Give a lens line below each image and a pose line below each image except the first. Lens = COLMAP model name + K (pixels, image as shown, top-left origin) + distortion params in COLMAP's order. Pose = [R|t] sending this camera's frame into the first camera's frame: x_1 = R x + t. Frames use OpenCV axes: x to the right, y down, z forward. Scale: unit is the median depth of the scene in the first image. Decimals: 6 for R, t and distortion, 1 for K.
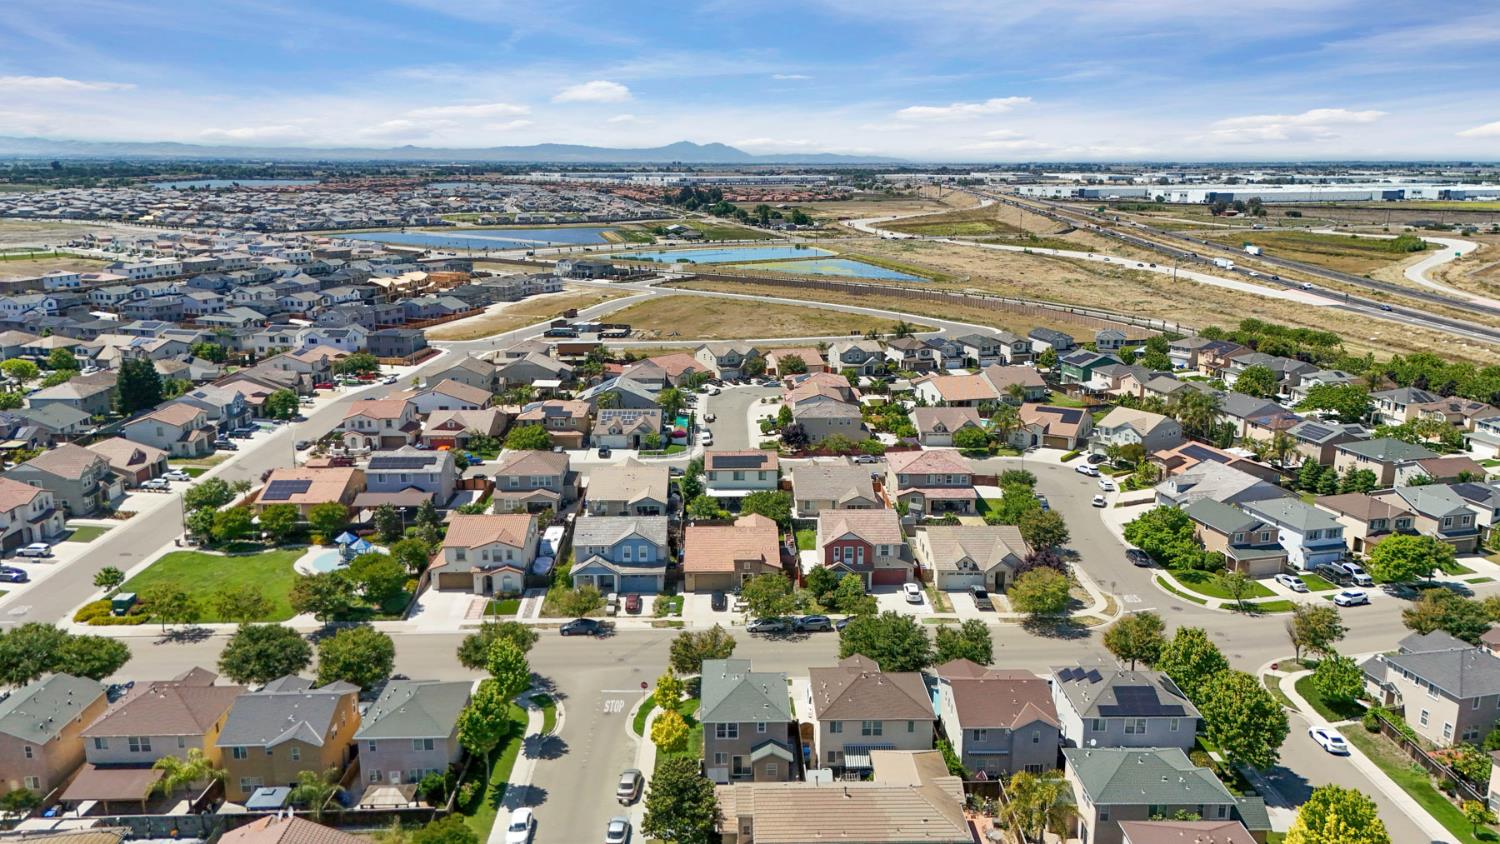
lens RADIAL K [[1100.9, 0, 754.7], [0, 1100.9, 421.7], [0, 0, 1]] dist [0.076087, -0.075165]
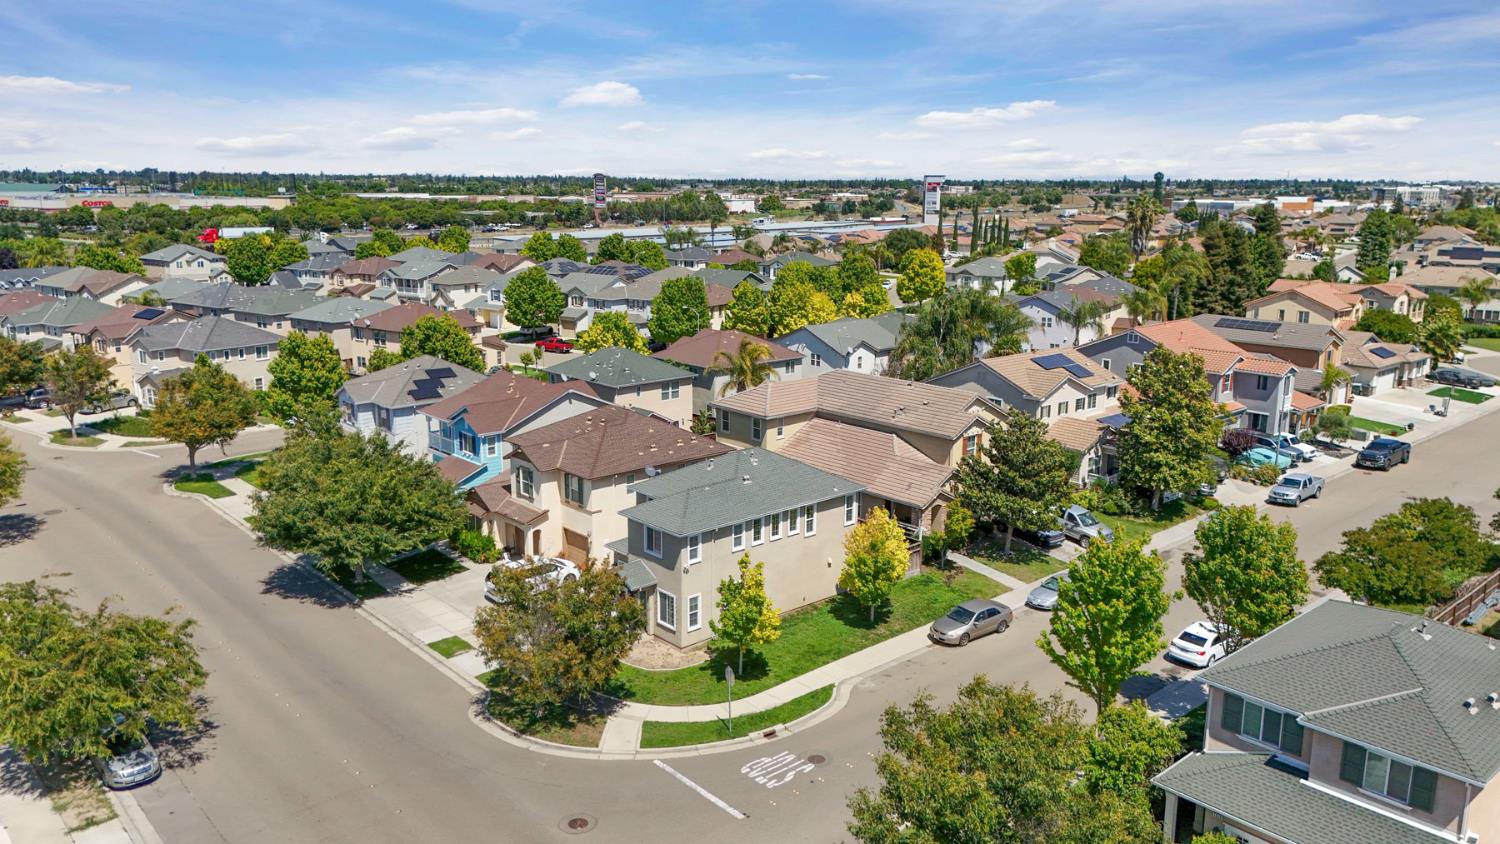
lens RADIAL K [[1100.9, 0, 754.7], [0, 1100.9, 421.7], [0, 0, 1]] dist [0.076087, -0.075165]
pose [[-0.650509, -0.166332, 0.741061, -0.300204], [0.169906, 0.919126, 0.355444, 0.015051], [-0.740250, 0.357130, -0.569639, 0.944452]]
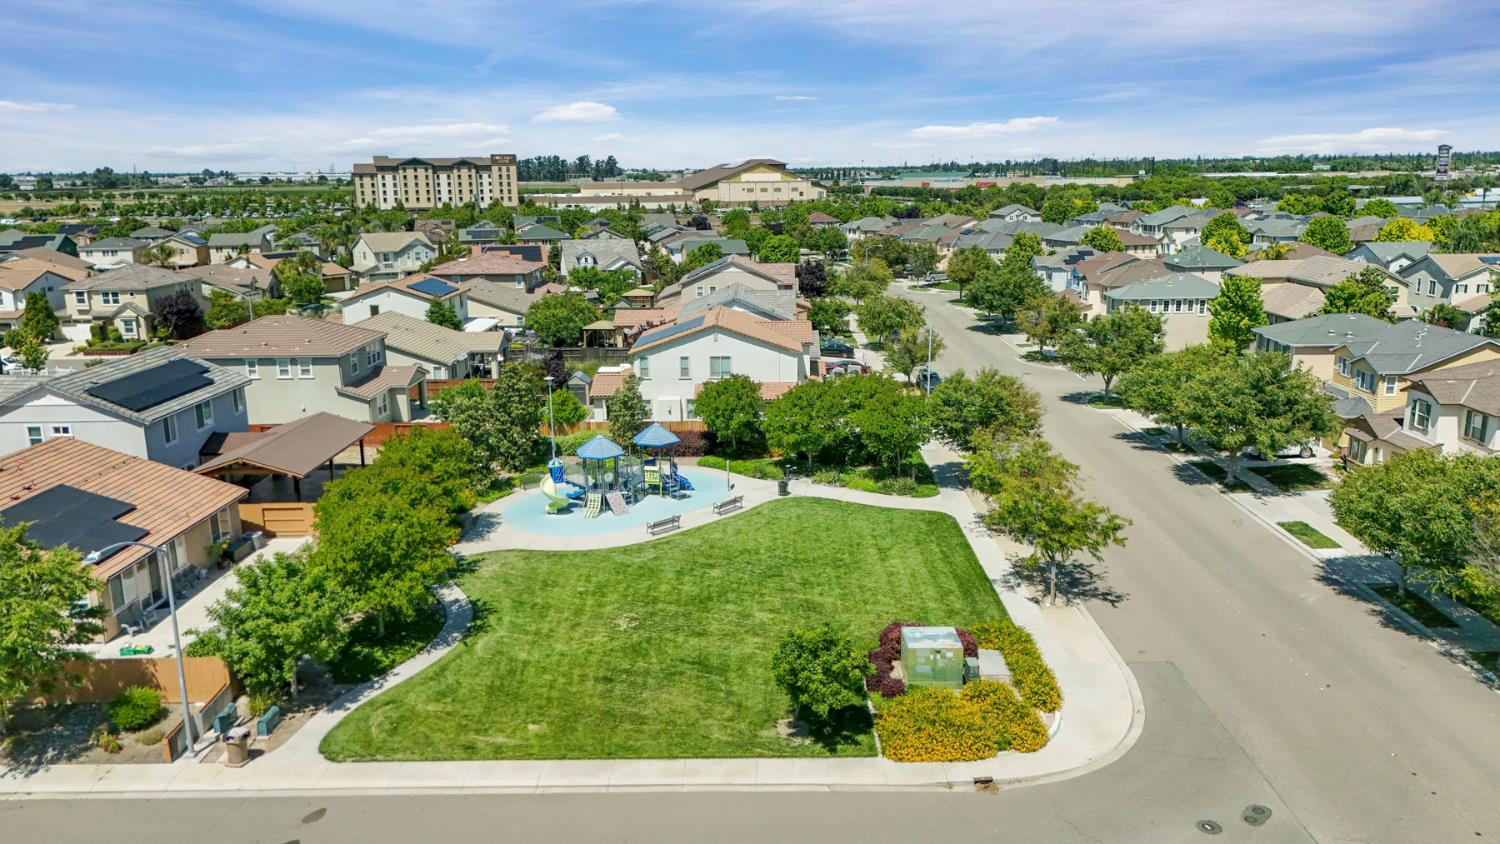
lens RADIAL K [[1100.9, 0, 754.7], [0, 1100.9, 421.7], [0, 0, 1]] dist [0.076087, -0.075165]
pose [[0.031291, -0.223756, 0.974143, -0.817013], [0.244303, 0.946771, 0.209622, 0.023173], [-0.969194, 0.231426, 0.084290, 0.978715]]
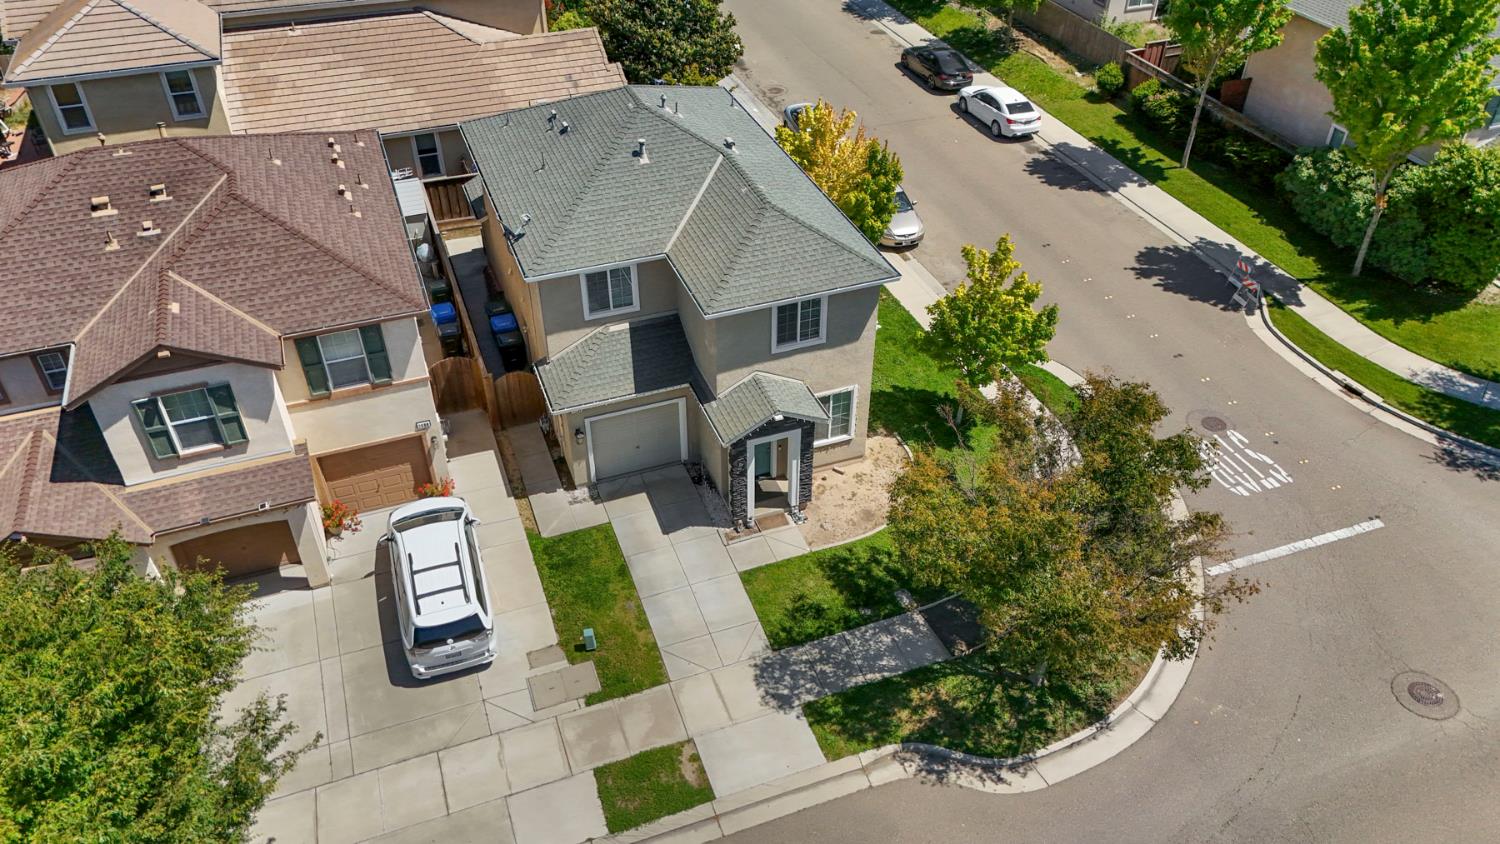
lens RADIAL K [[1100.9, 0, 754.7], [0, 1100.9, 421.7], [0, 0, 1]] dist [0.076087, -0.075165]
pose [[-0.944104, 0.201608, -0.260811, 0.038582], [-0.078159, 0.631717, 0.771249, 0.044155], [0.320248, 0.748524, -0.580649, 0.893219]]
